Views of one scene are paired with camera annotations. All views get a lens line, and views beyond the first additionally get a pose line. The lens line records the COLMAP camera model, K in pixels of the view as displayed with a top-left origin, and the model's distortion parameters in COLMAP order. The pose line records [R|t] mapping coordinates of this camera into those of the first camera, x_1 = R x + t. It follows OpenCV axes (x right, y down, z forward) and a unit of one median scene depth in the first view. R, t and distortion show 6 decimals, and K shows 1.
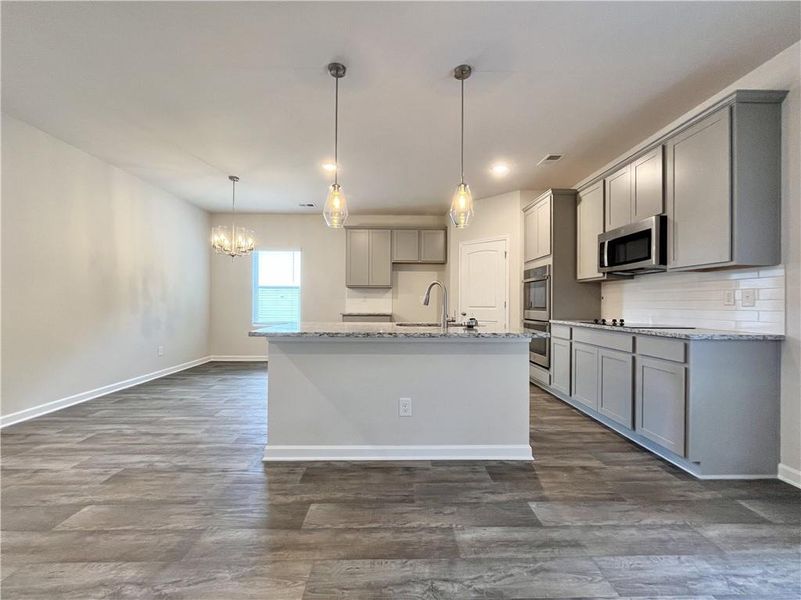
lens RADIAL K [[326.3, 0, 402.1], [0, 326.3, 332.9], [0, 0, 1]] dist [-0.002231, -0.000174]
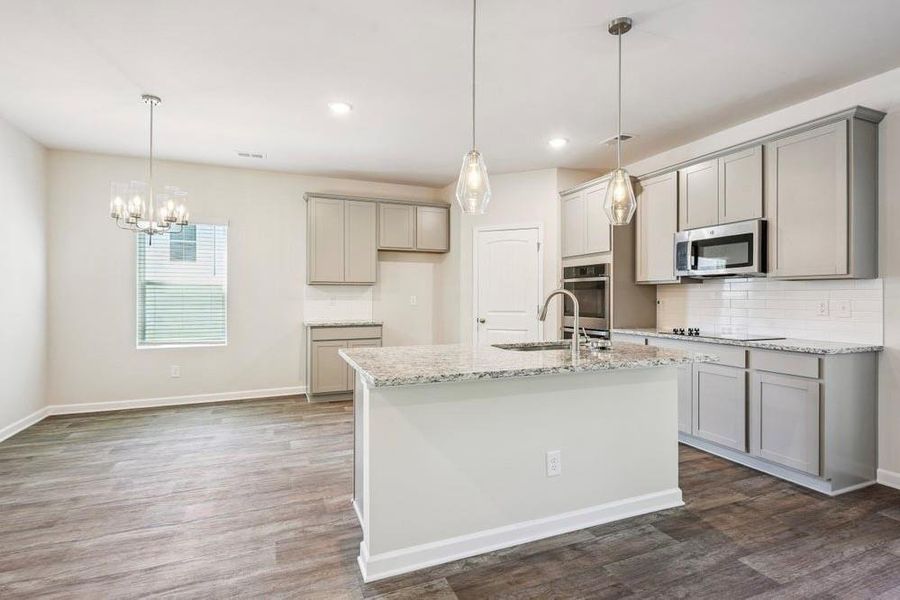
lens RADIAL K [[438.6, 0, 454.4], [0, 438.6, 334.6], [0, 0, 1]] dist [0.001870, -0.000716]
pose [[0.932739, -0.034972, 0.358852, -0.490680], [0.036383, 0.999334, 0.002823, -0.065932], [-0.358712, 0.010422, 0.933390, 0.140171]]
